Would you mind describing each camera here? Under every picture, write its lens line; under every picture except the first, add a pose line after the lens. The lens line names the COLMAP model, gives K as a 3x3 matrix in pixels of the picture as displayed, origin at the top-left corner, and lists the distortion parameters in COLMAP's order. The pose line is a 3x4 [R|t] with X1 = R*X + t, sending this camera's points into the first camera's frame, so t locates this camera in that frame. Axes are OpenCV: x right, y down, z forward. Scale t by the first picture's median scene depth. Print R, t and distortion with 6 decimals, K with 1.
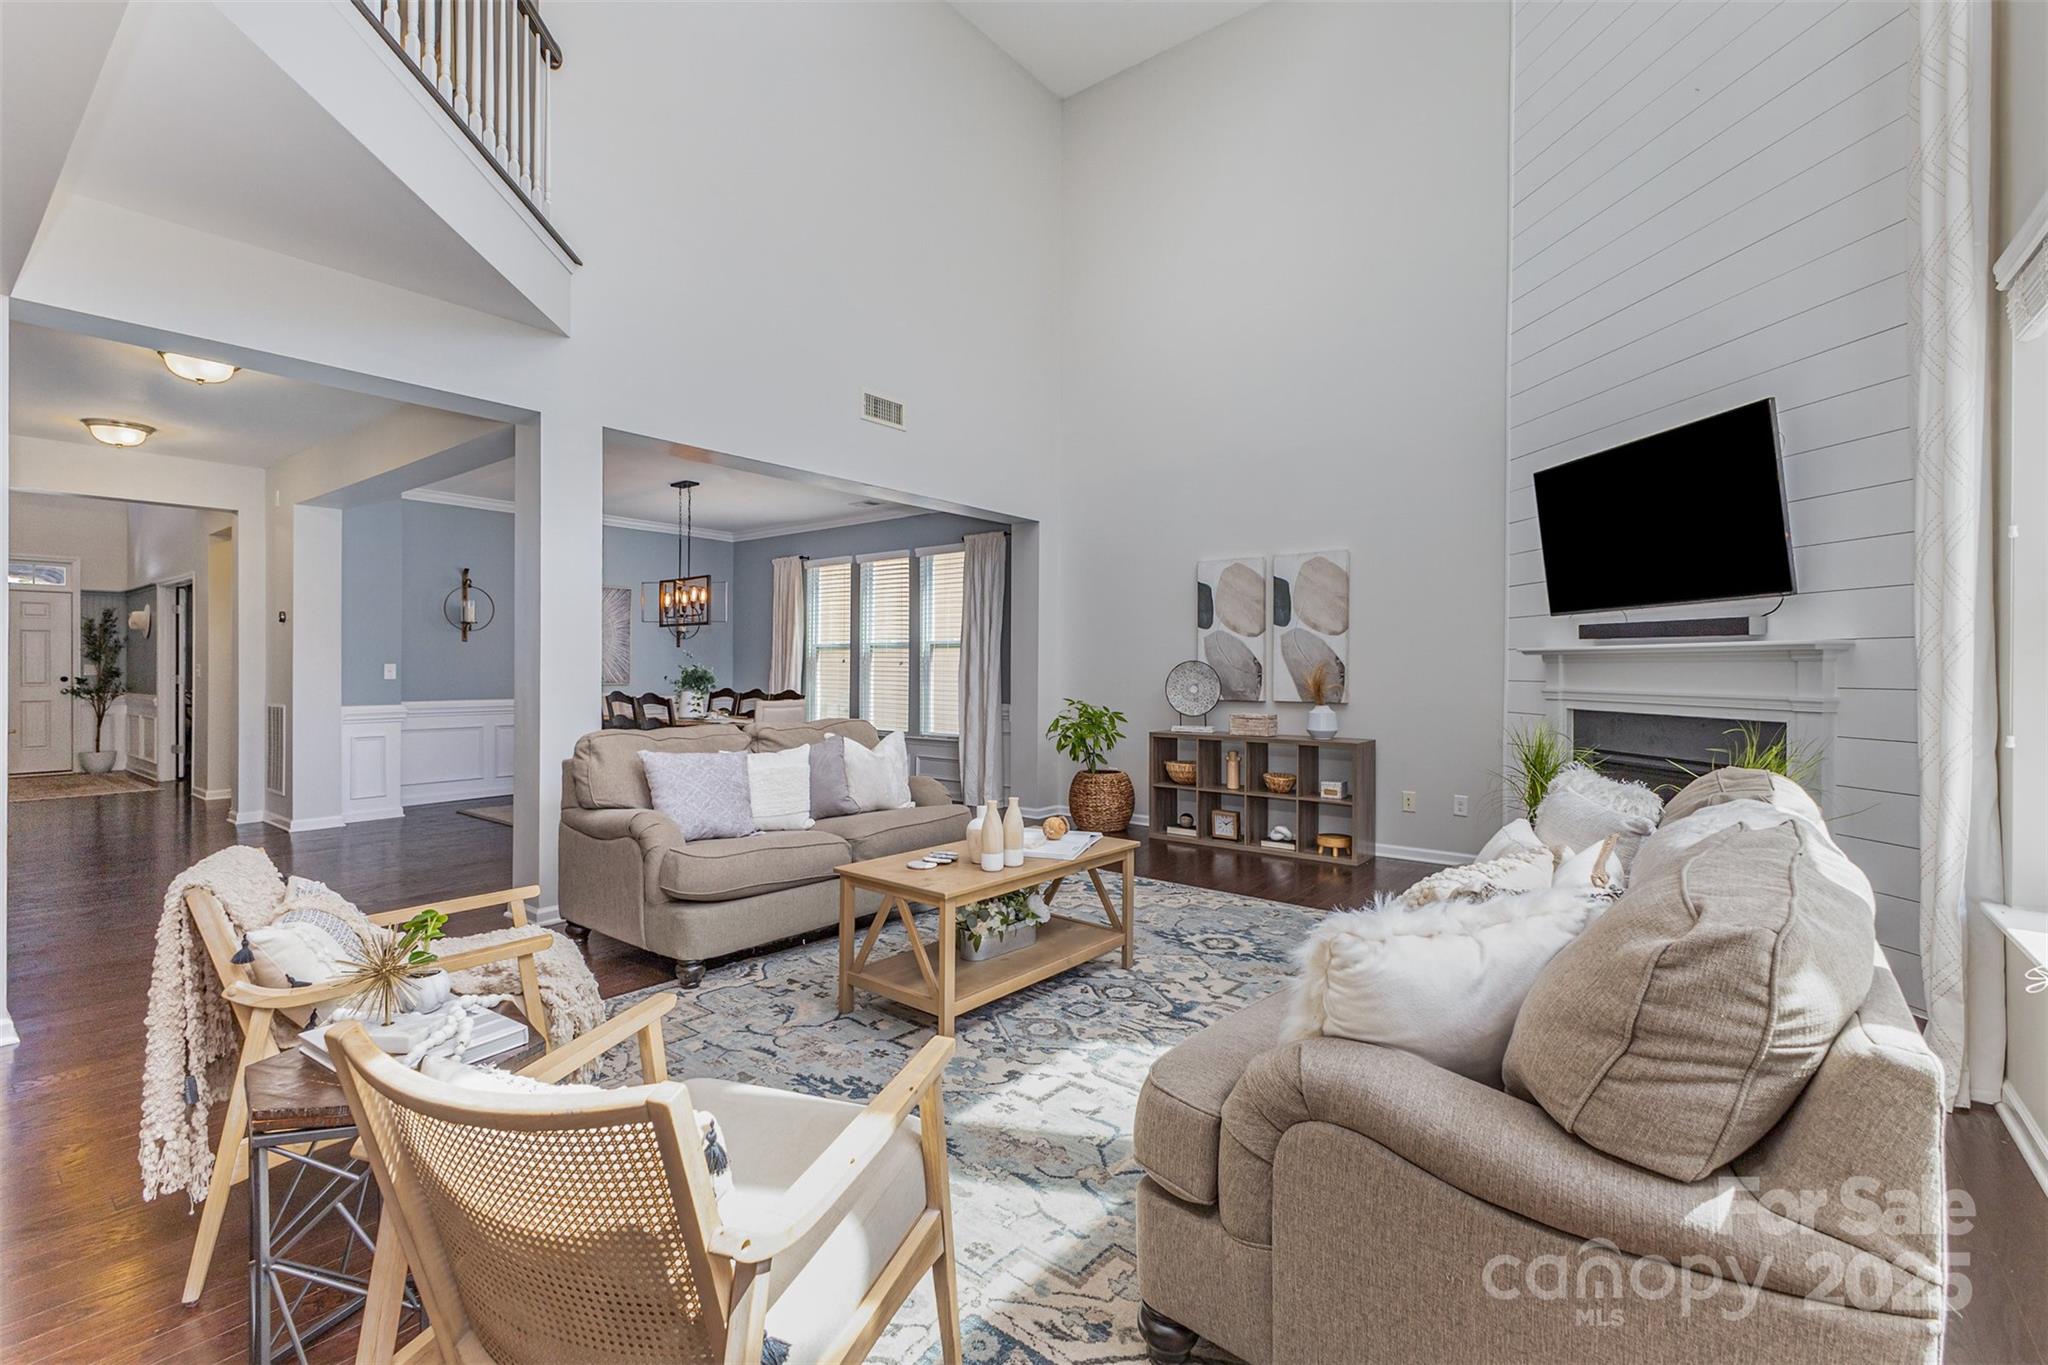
lens RADIAL K [[894.9, 0, 1025.5], [0, 894.9, 663.5], [0, 0, 1]] dist [0.002073, 0.000095]
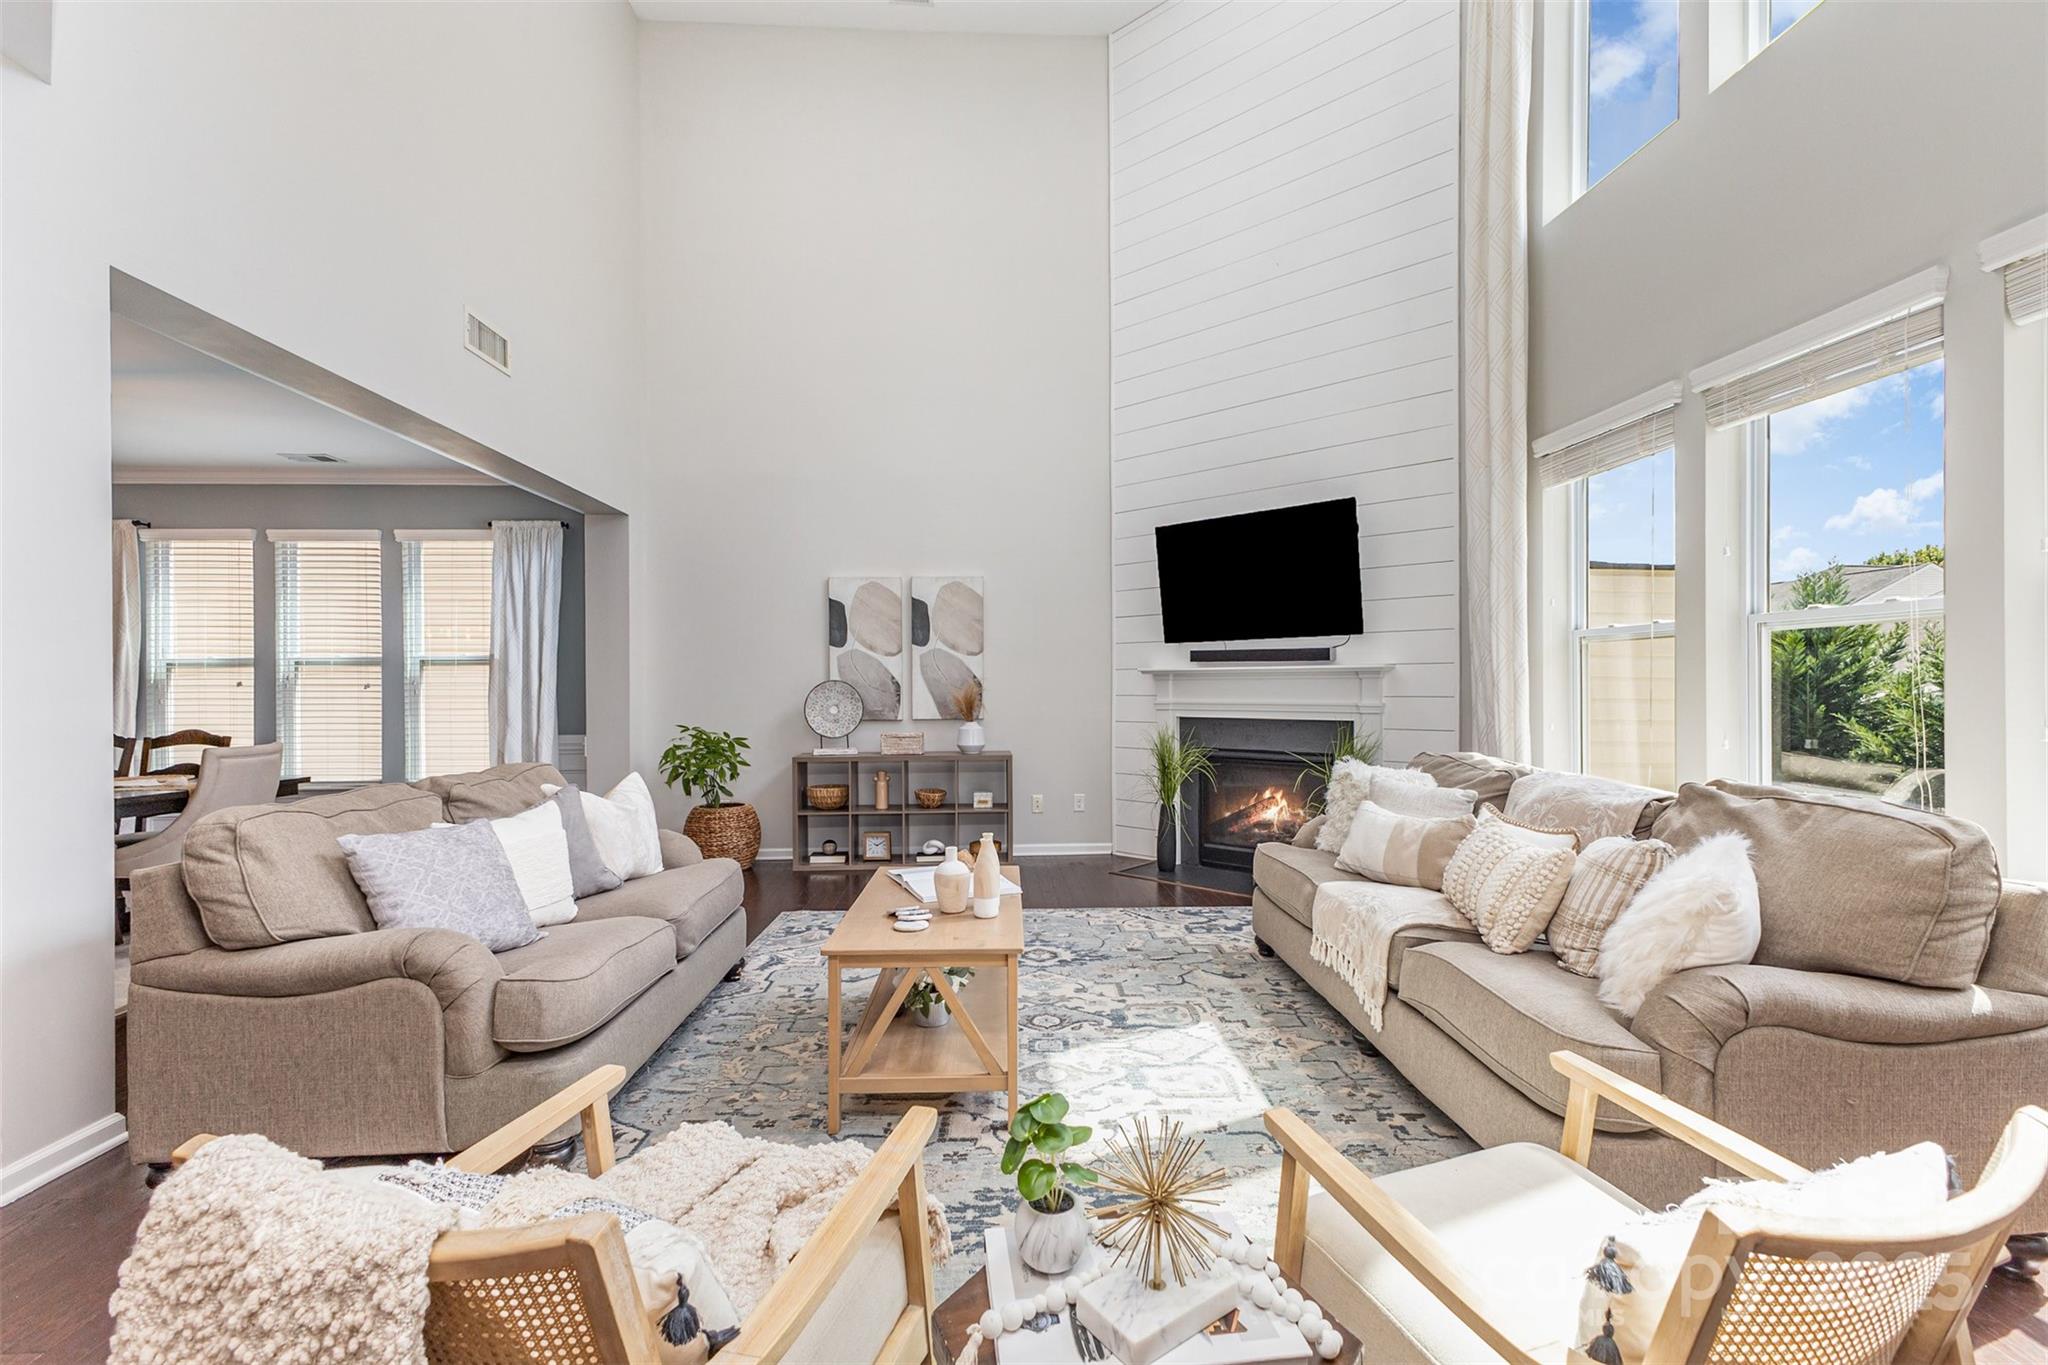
lens RADIAL K [[890.4, 0, 1022.6], [0, 890.4, 678.8], [0, 0, 1]] dist [0.012166, 0.000221]
pose [[0.757289, -0.005301, 0.653058, -0.301168], [0.006509, 0.999979, 0.000570, -0.004011], [-0.653047, 0.003819, 0.757308, 0.151305]]
